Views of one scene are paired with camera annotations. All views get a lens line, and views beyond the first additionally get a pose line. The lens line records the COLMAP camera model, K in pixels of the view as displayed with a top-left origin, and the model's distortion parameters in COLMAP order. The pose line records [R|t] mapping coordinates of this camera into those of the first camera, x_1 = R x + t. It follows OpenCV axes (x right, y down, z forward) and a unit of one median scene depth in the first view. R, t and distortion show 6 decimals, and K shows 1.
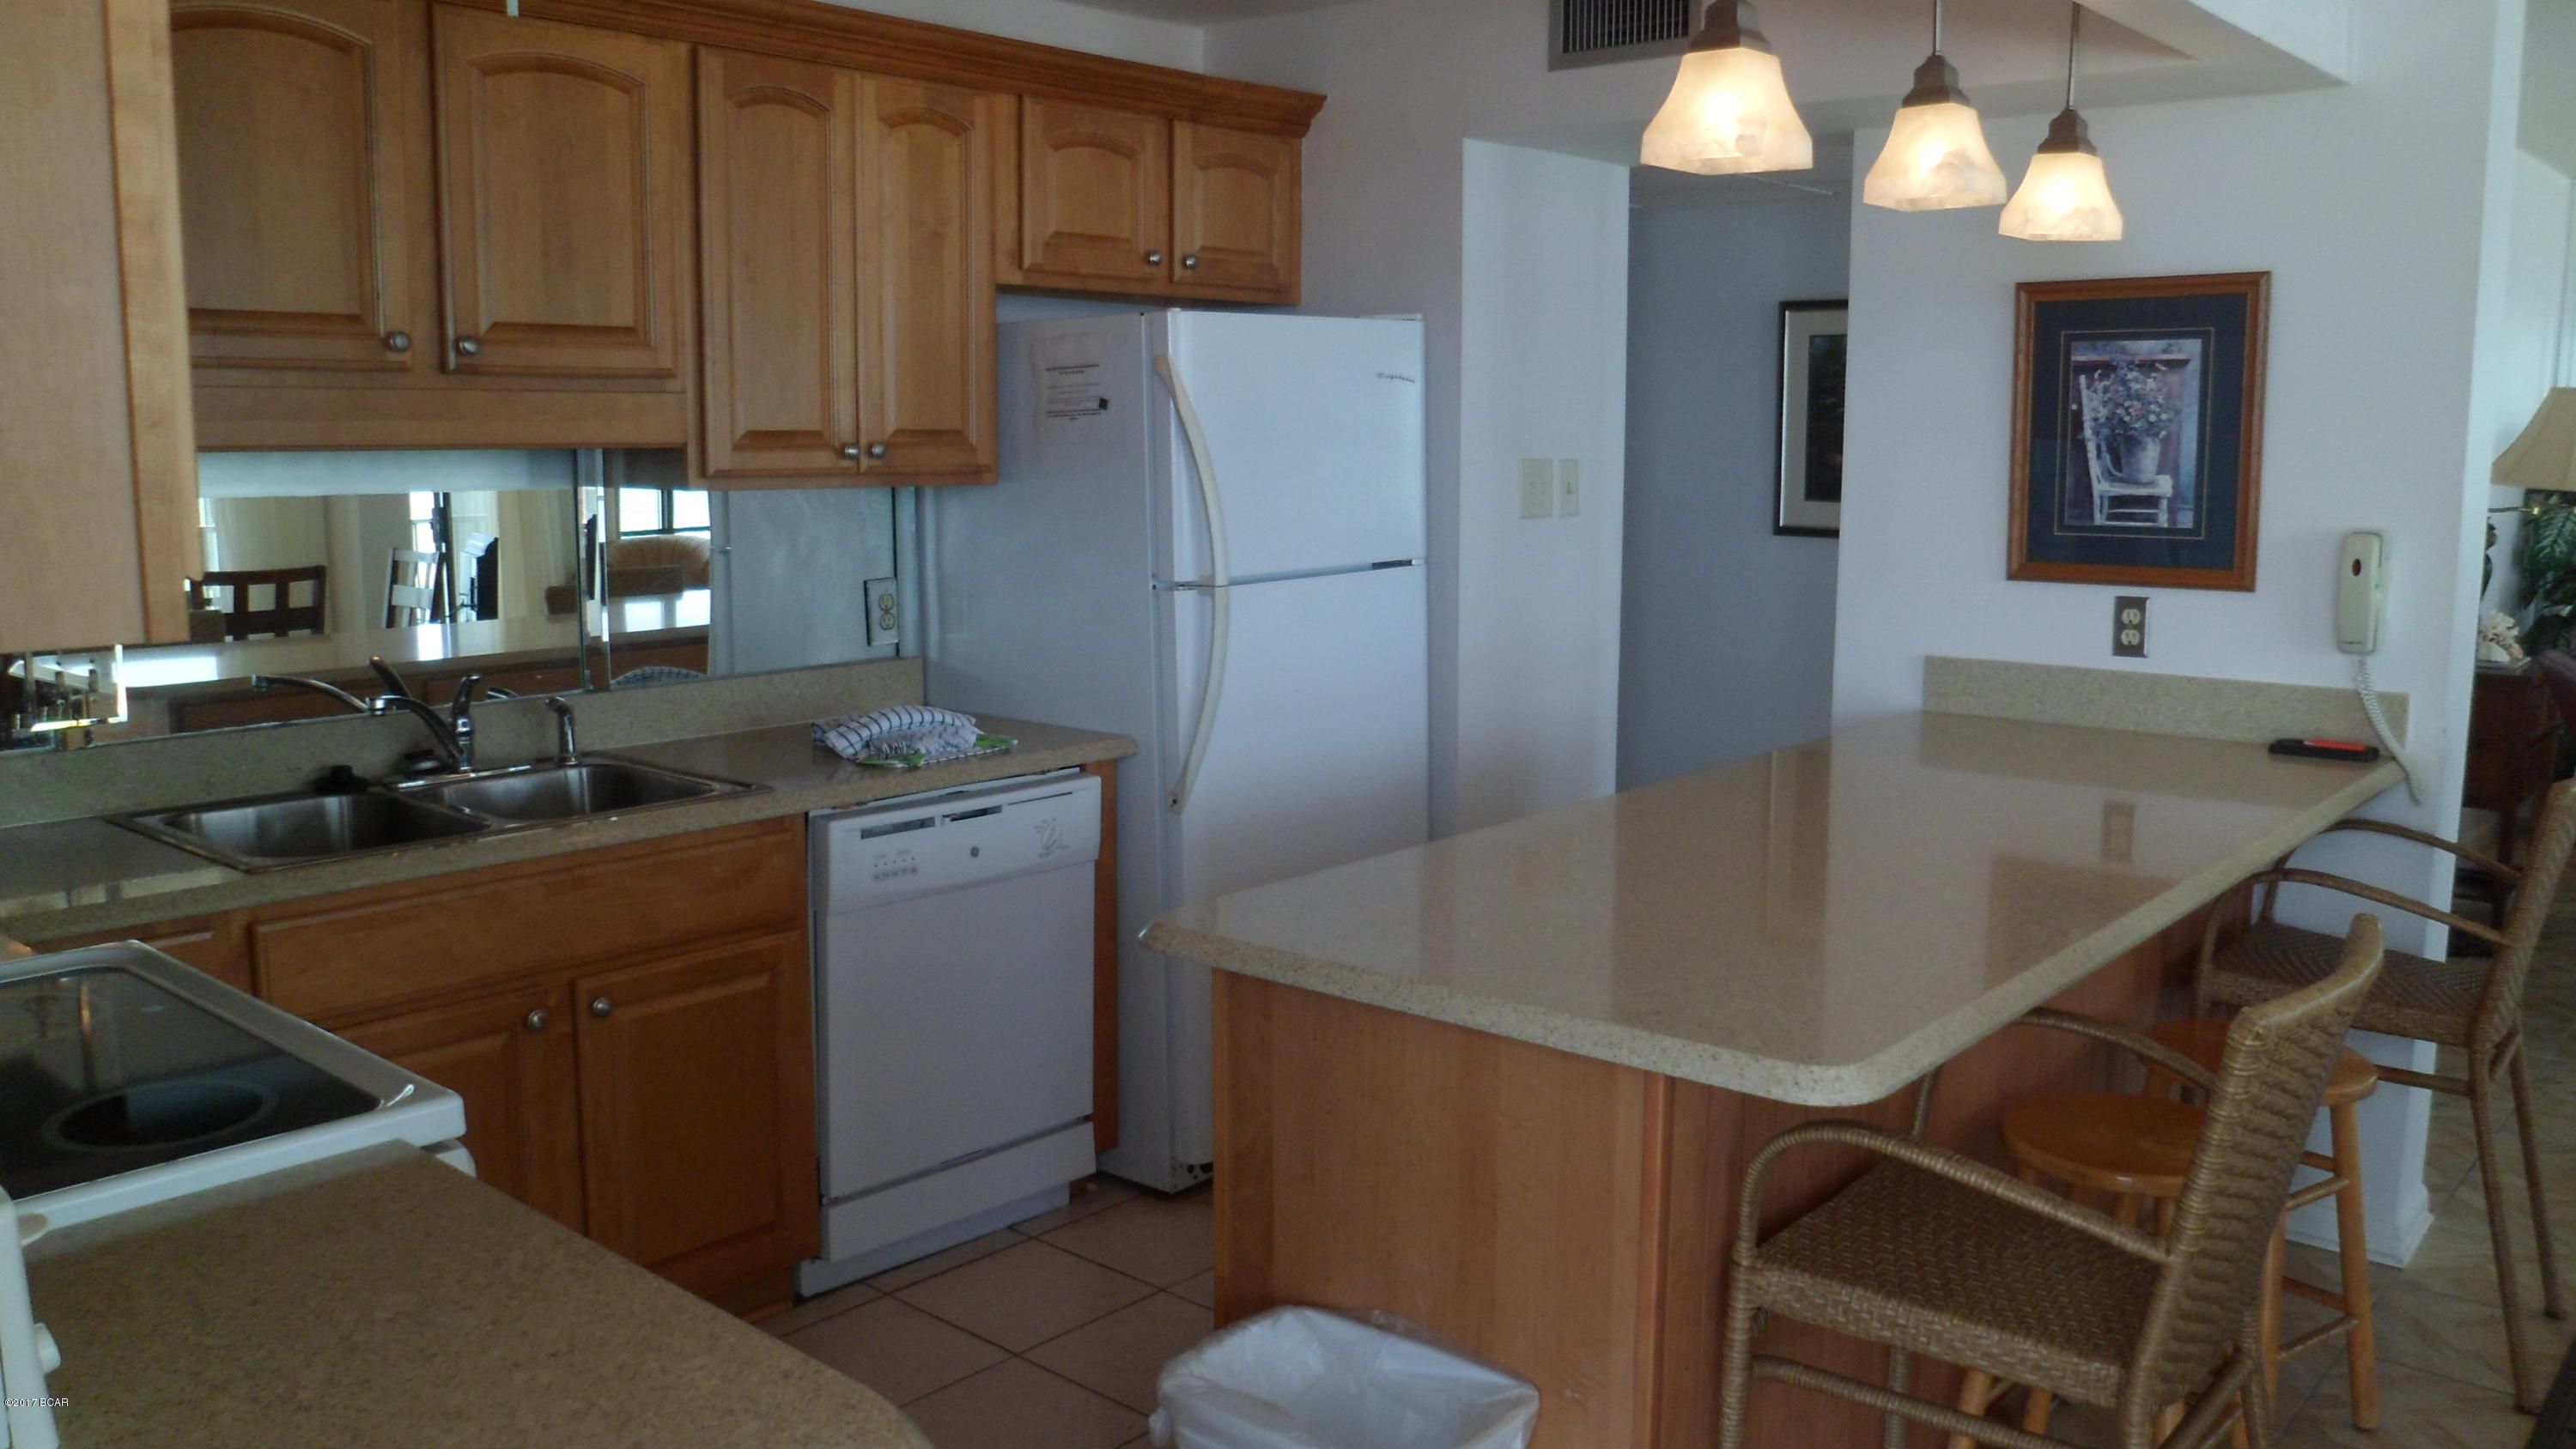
lens RADIAL K [[2008.7, 0, 1286.2], [0, 2008.7, 707.6], [0, 0, 1]] dist [-0.090687, 0.058108]
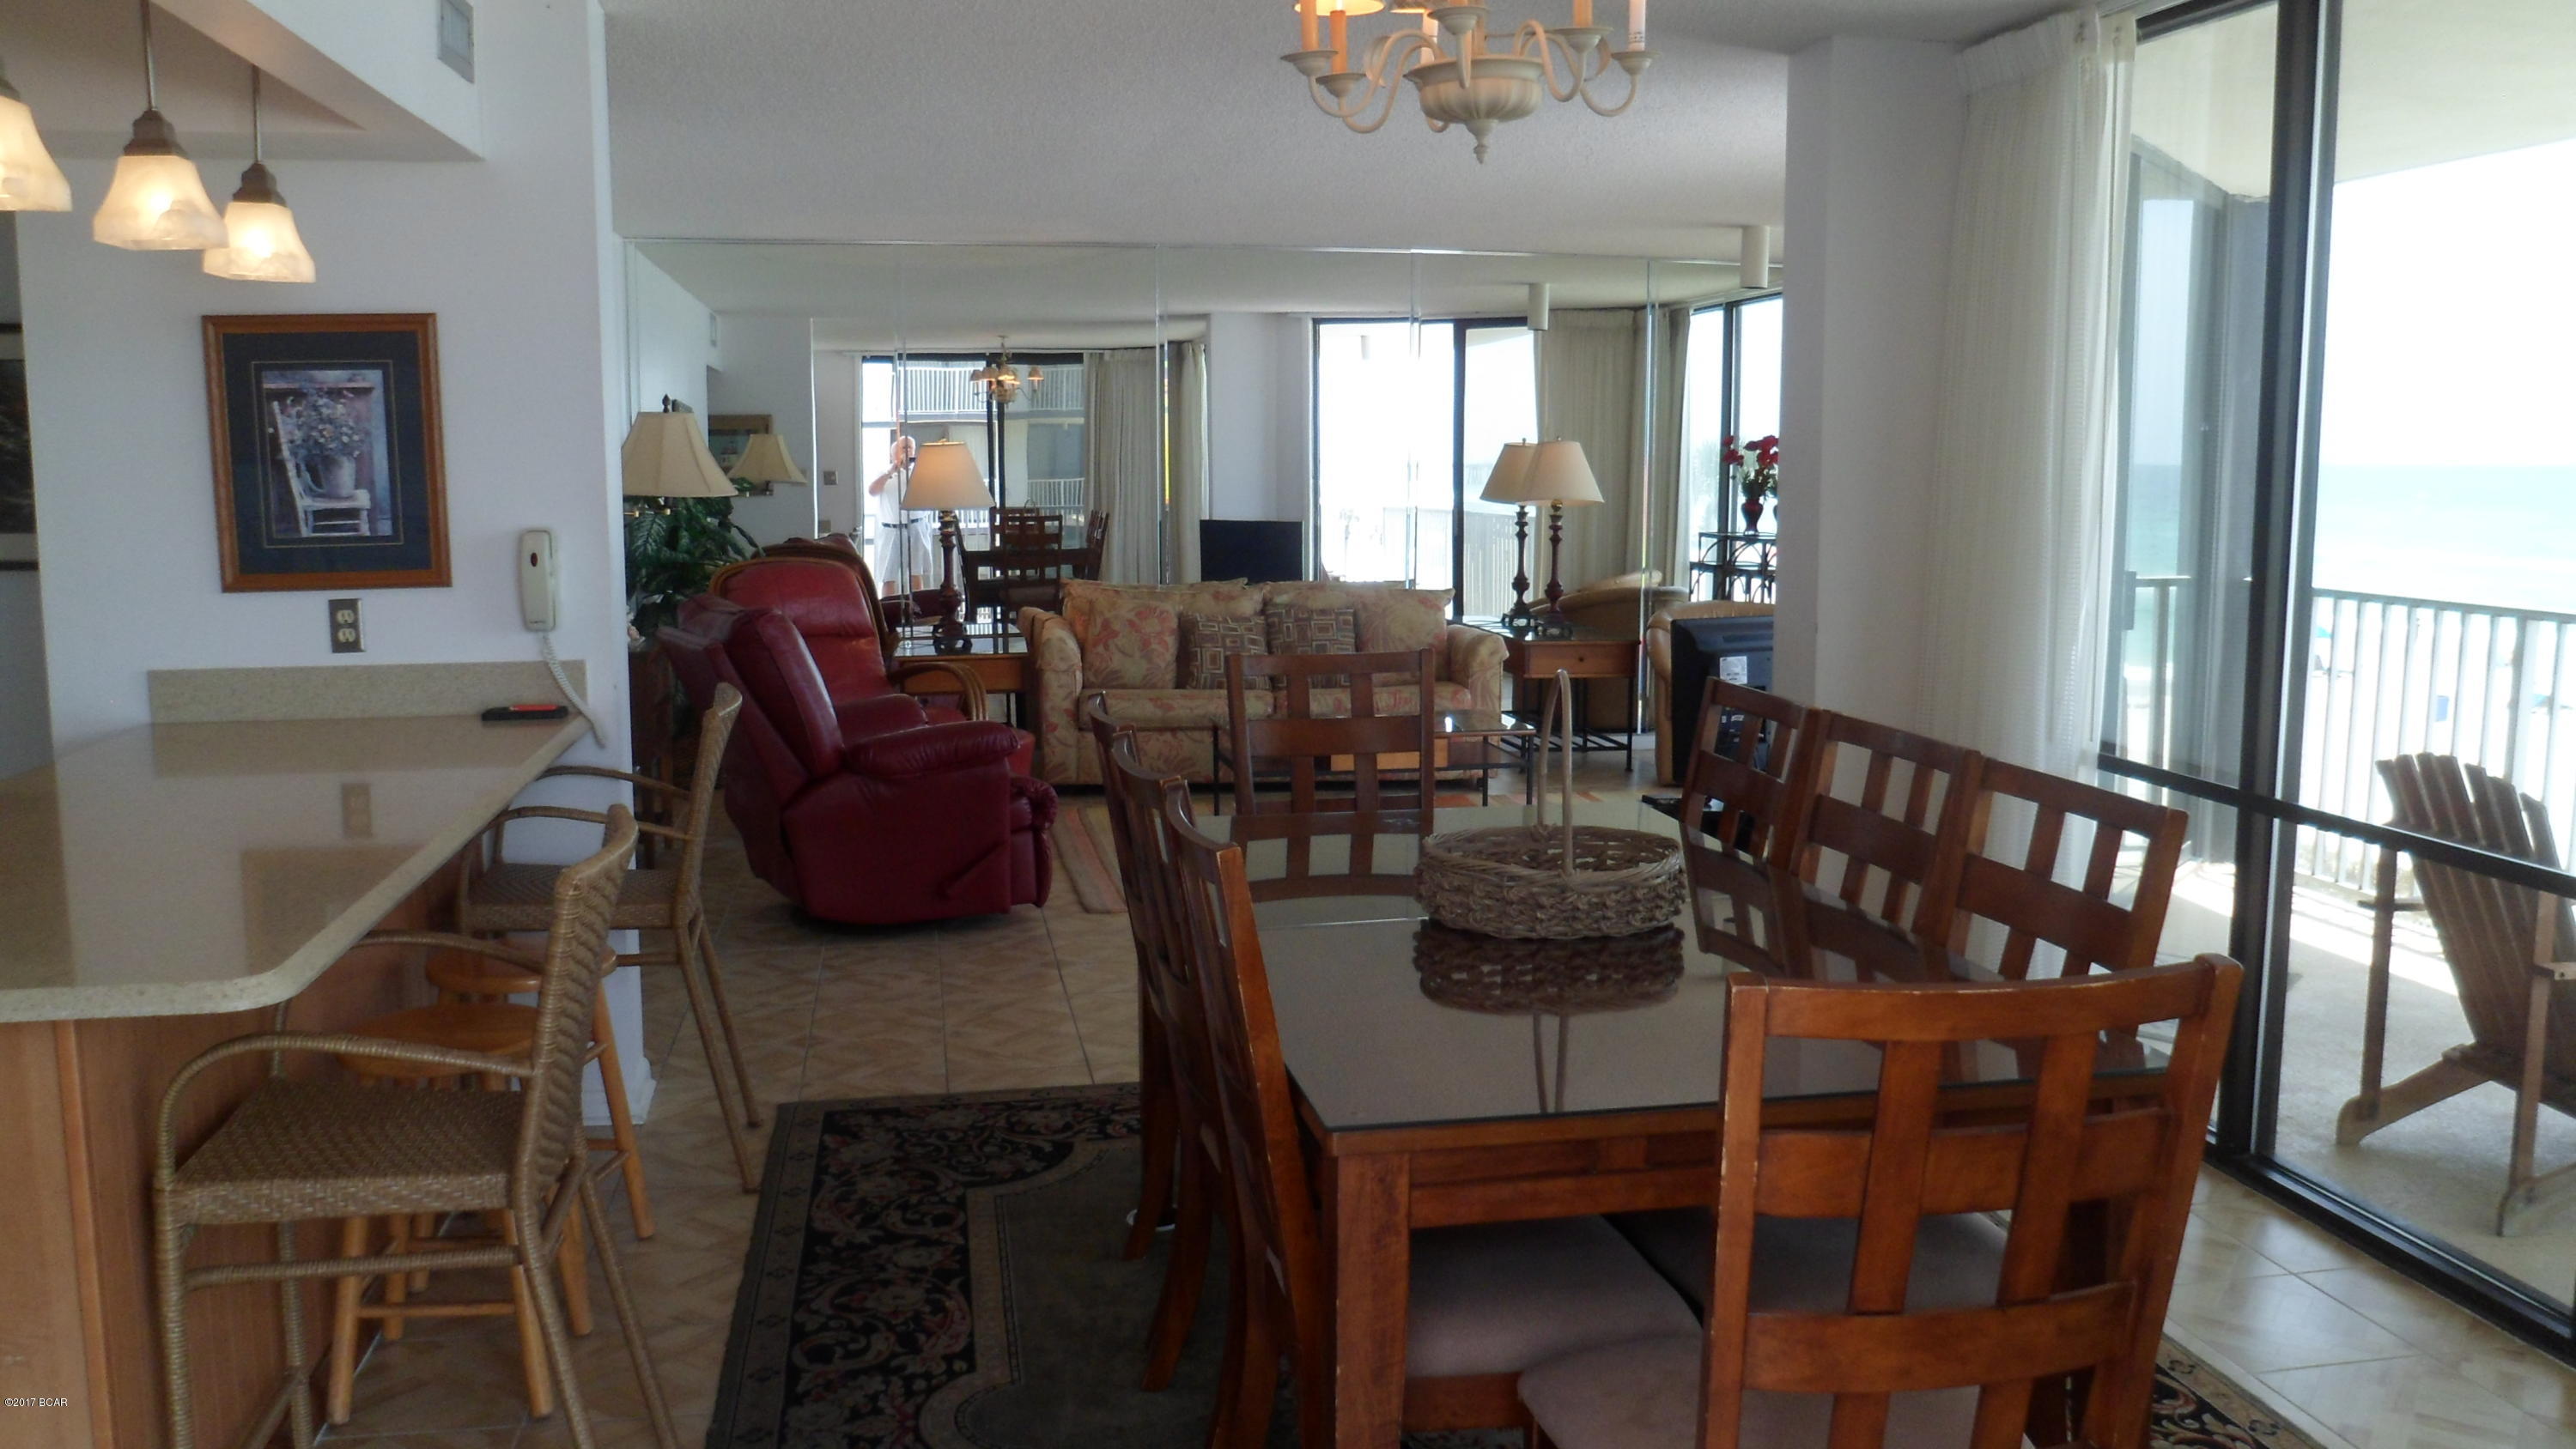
lens RADIAL K [[2008.7, 0, 1296.8], [0, 2008.7, 720.2], [0, 0, 1]] dist [-0.090687, 0.058108]
pose [[0.617751, -0.107098, 0.779047, -0.128372], [0.112930, 0.992496, 0.046893, 0.022747], [-0.778223, 0.059010, 0.625210, -0.126001]]
